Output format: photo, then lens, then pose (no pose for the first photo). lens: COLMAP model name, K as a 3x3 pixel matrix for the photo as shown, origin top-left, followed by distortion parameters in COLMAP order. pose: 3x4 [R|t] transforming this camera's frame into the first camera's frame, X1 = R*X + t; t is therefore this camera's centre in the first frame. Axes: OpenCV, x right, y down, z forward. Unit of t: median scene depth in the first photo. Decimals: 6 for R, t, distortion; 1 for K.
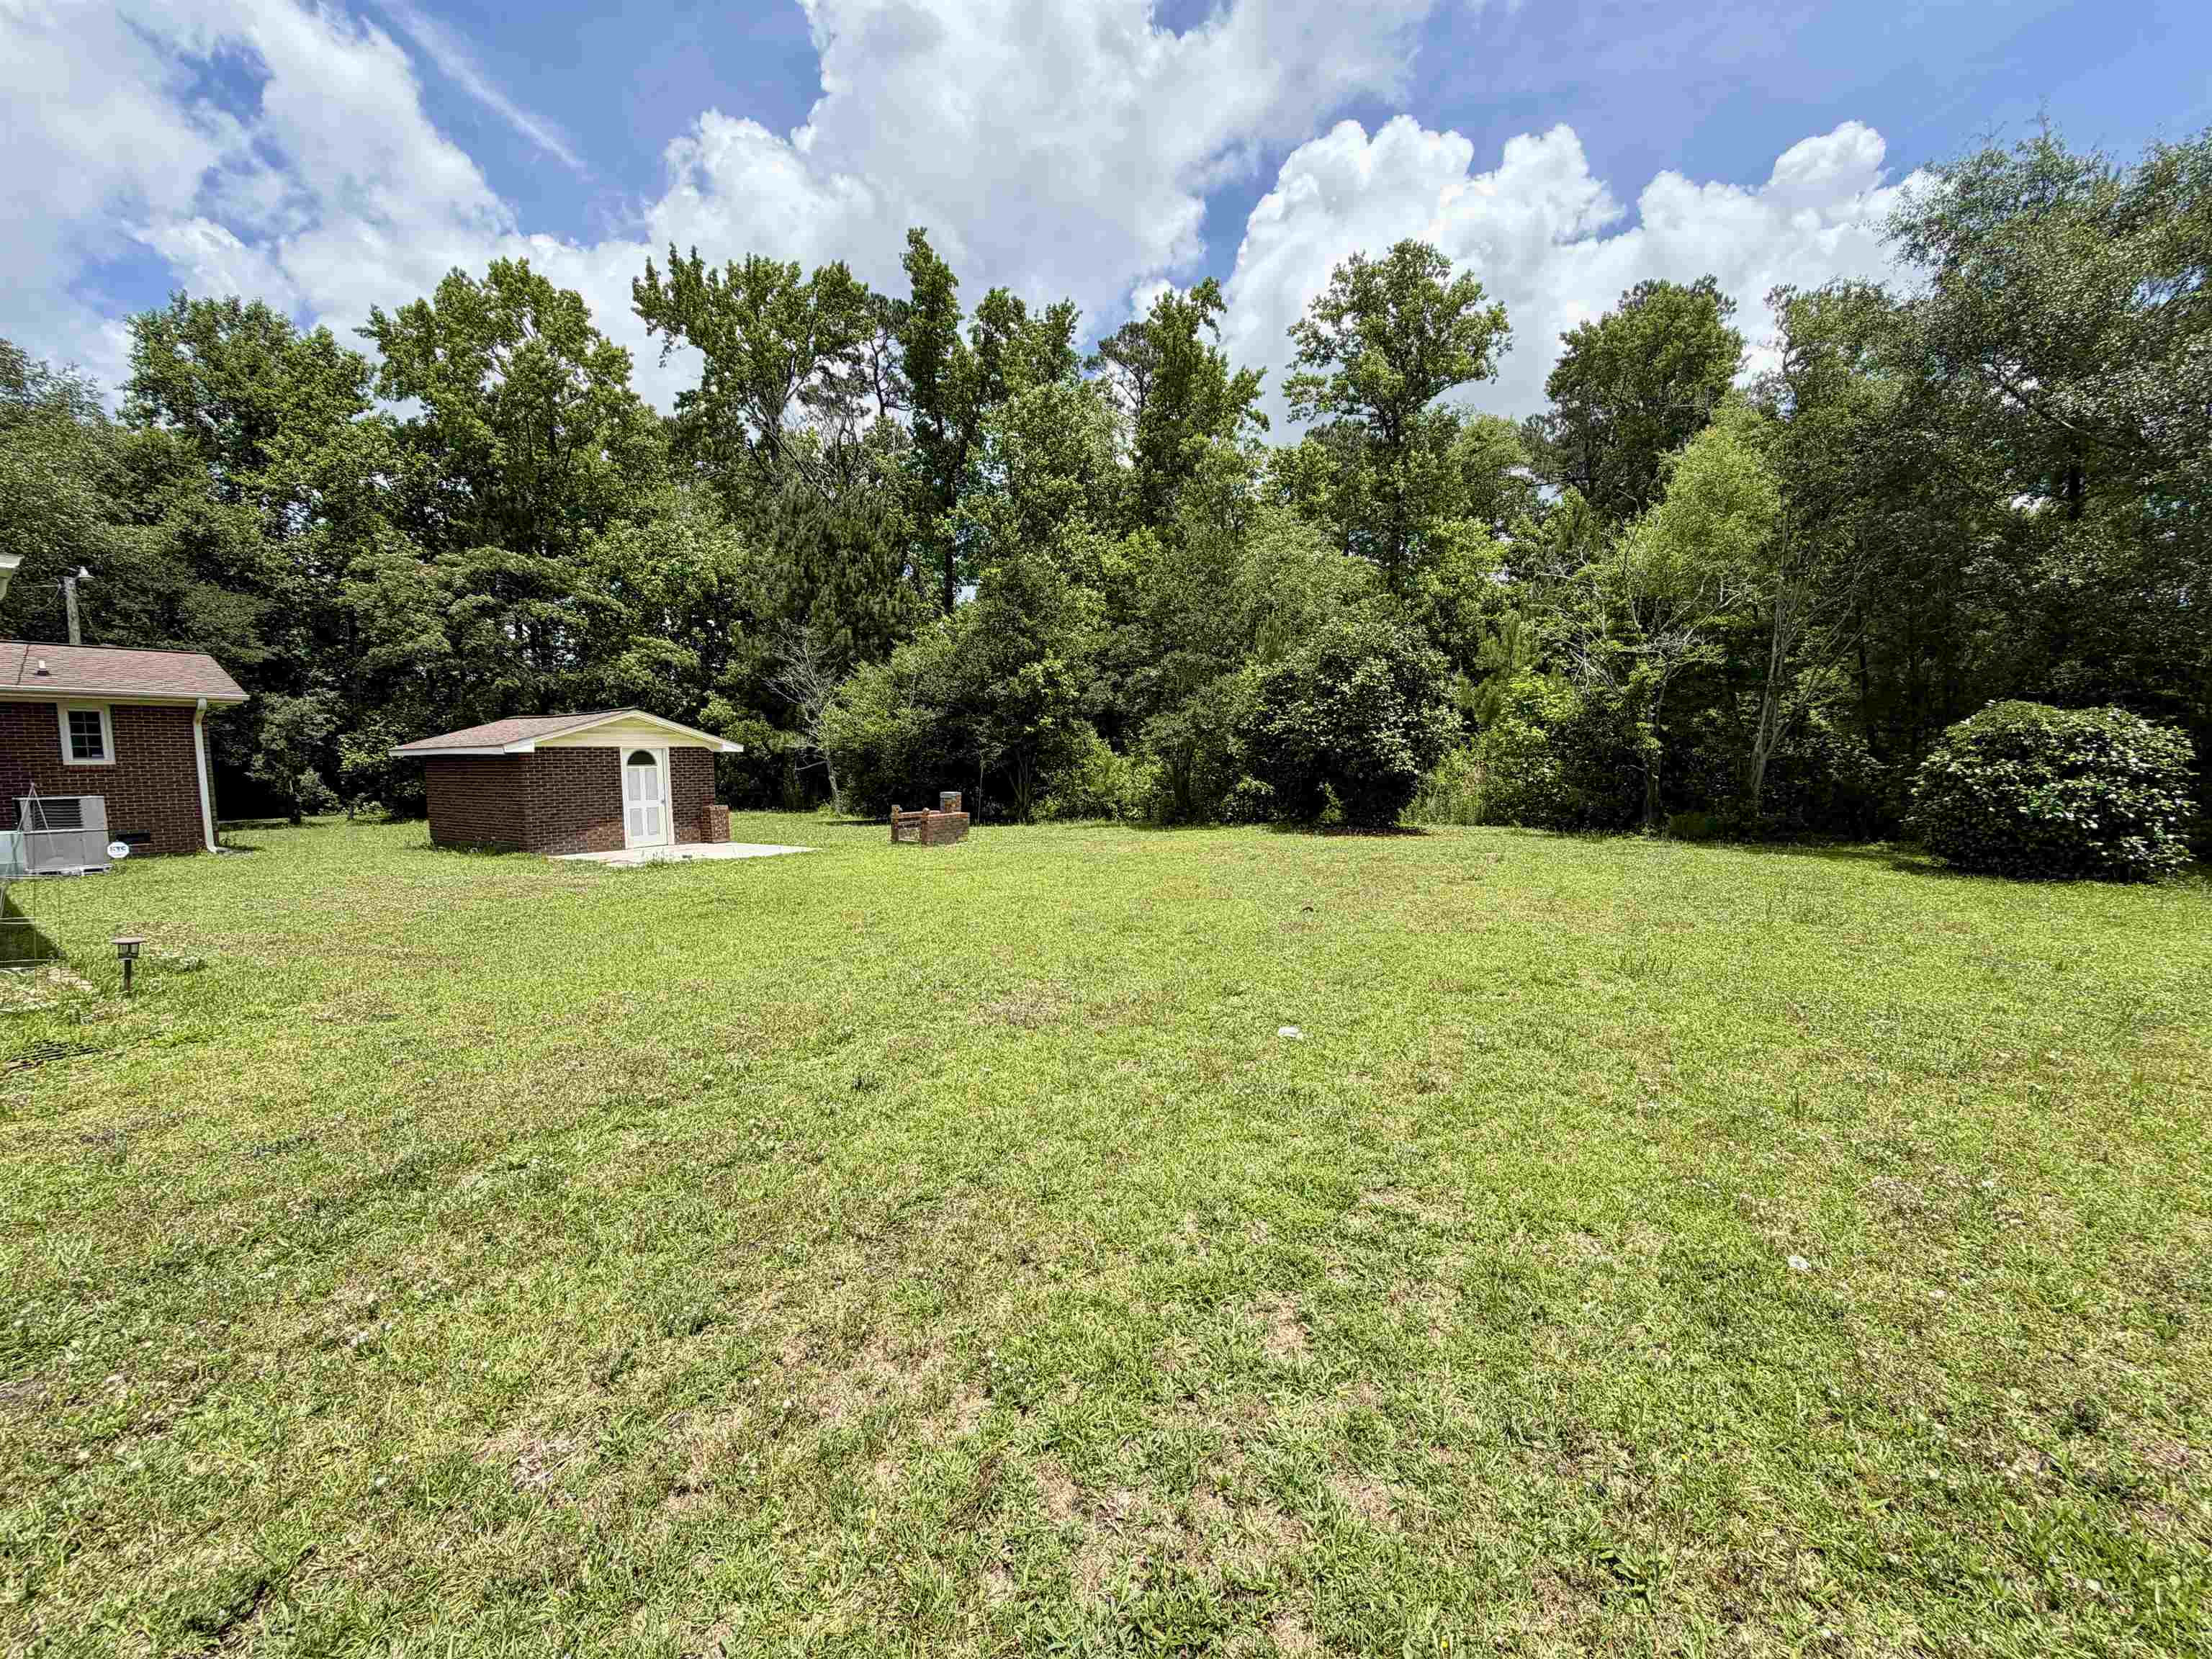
lens RADIAL K [[889.2, 0, 1107.6], [0, 889.2, 836.7], [0, 0, 1]] dist [0.003251, 0.000221]
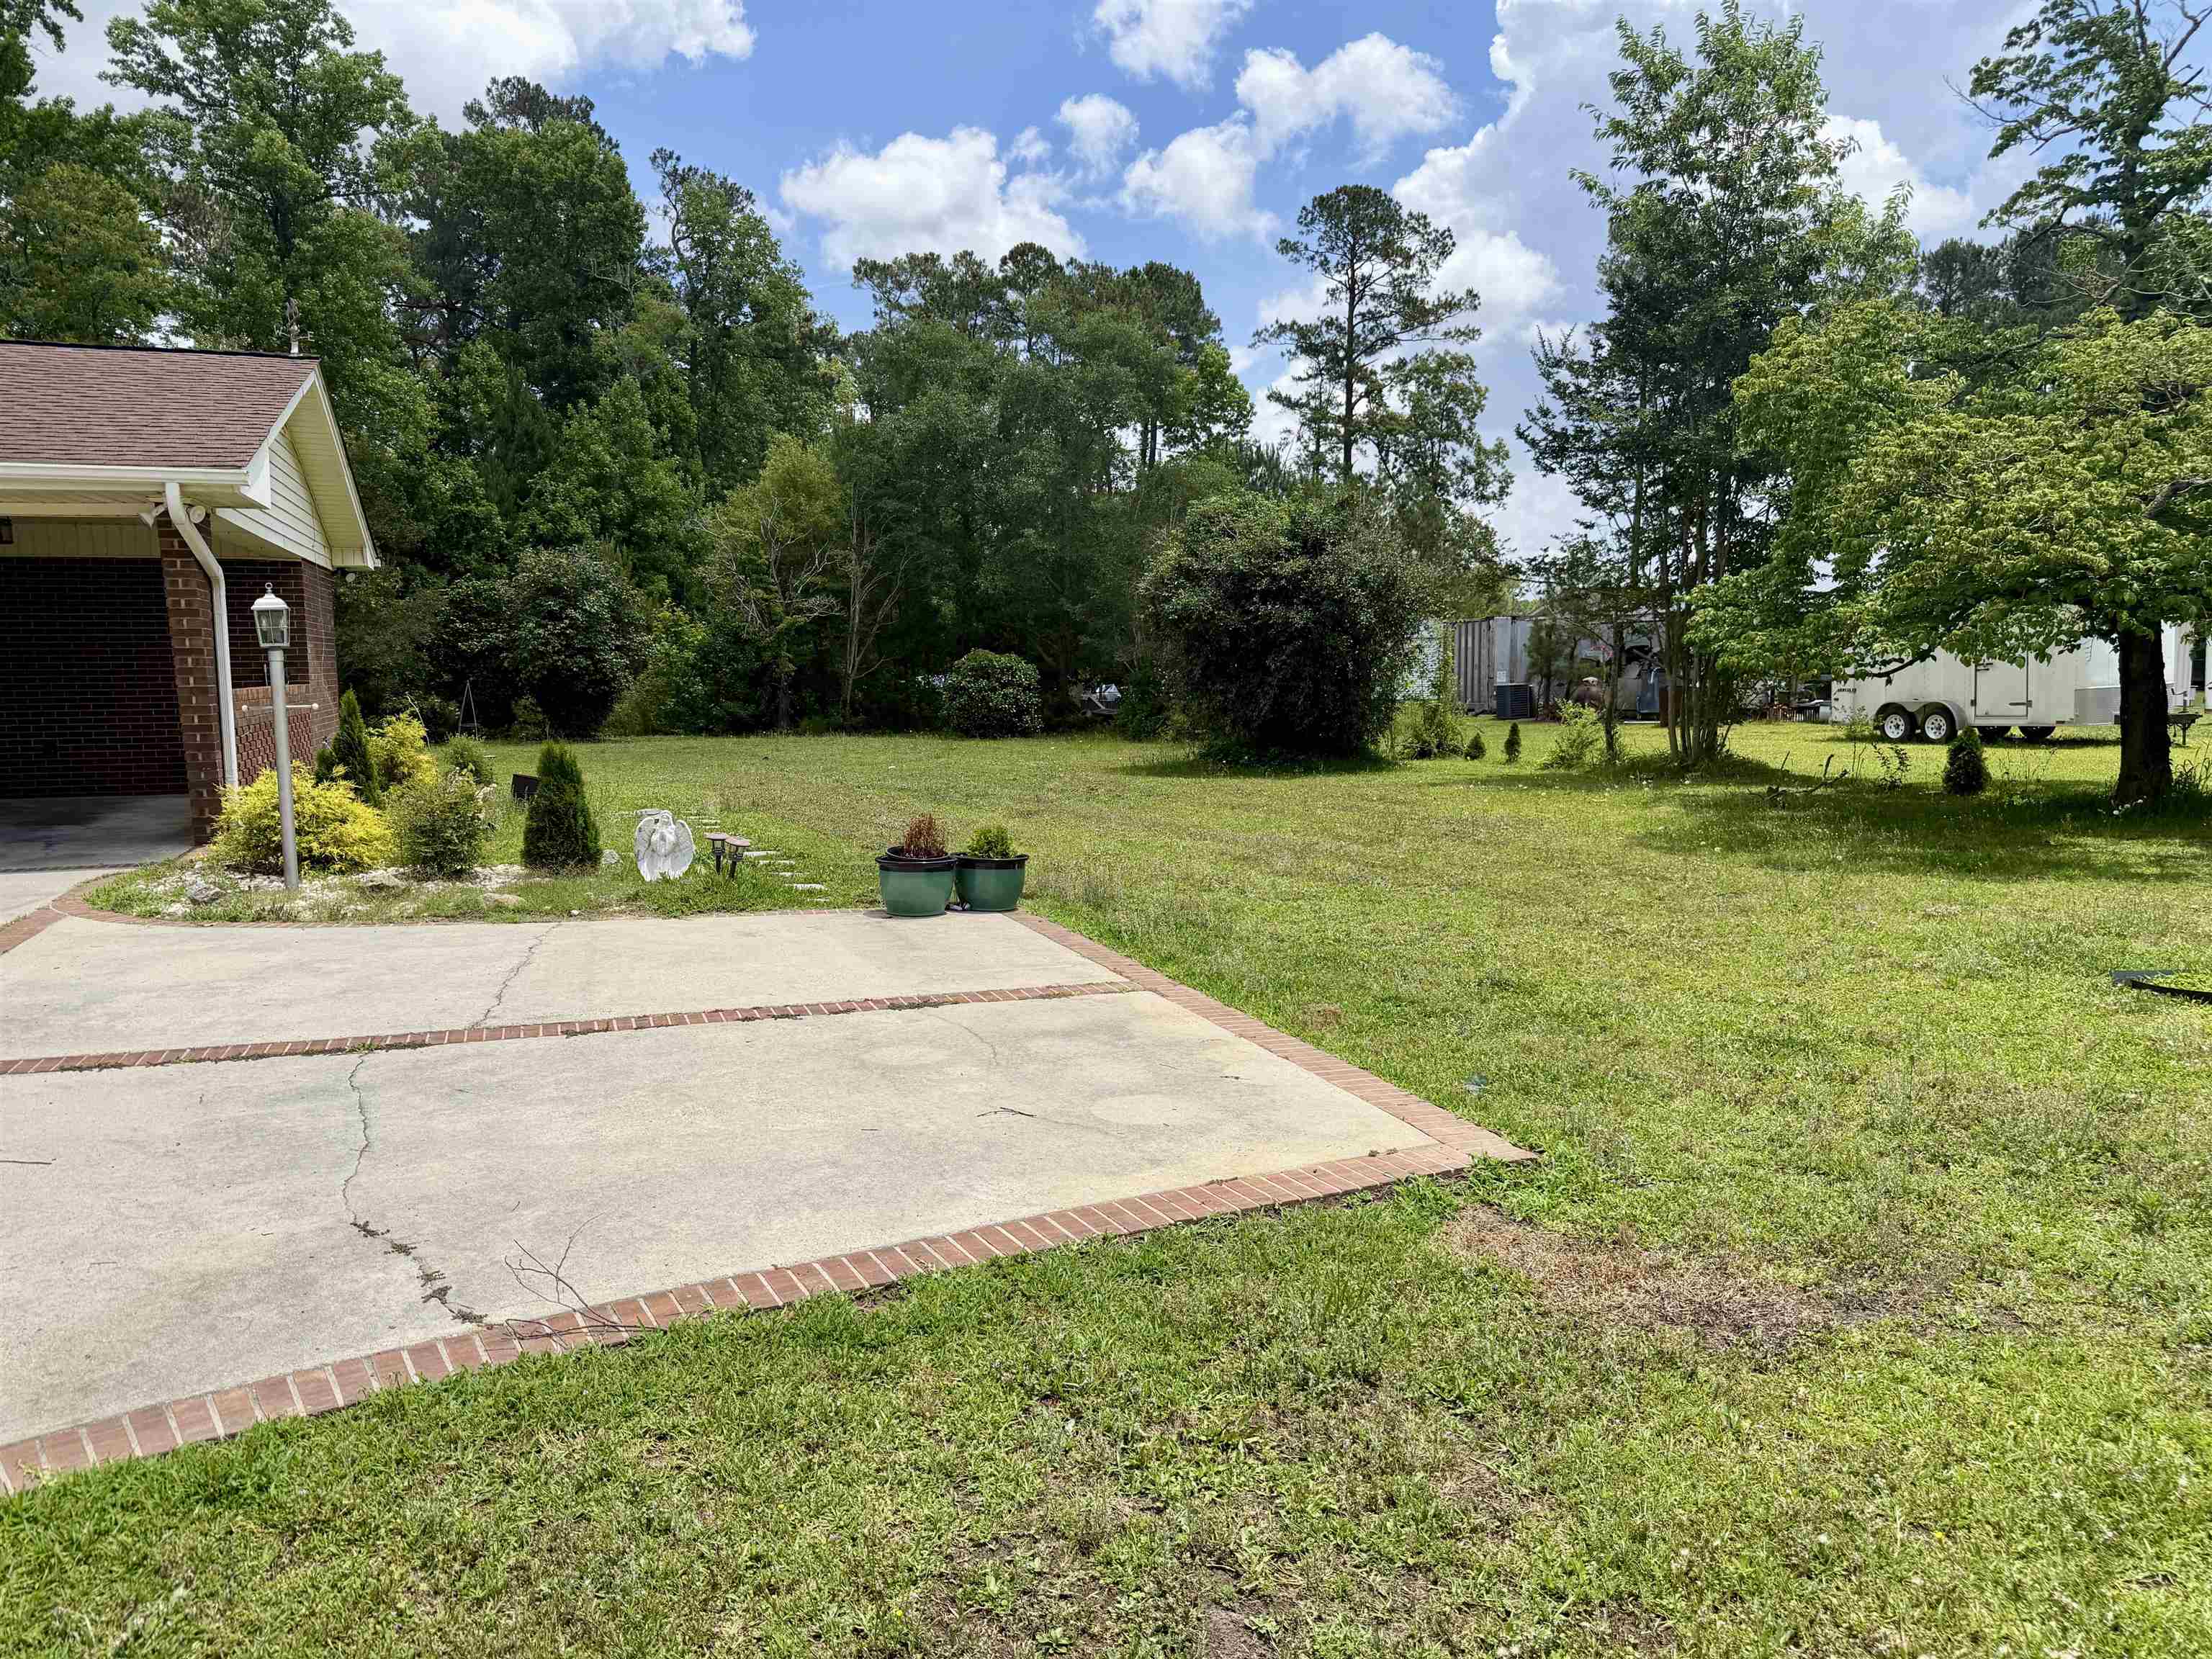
lens RADIAL K [[1603.0, 0, 1106.0], [0, 1603.0, 829.5], [0, 0, 1]] dist [0.030522, -0.001797]
pose [[0.553792, -0.087849, 0.828008, -1.032581], [0.069468, 0.995827, 0.059193, 0.030501], [-0.829752, 0.024739, 0.557583, -0.684346]]
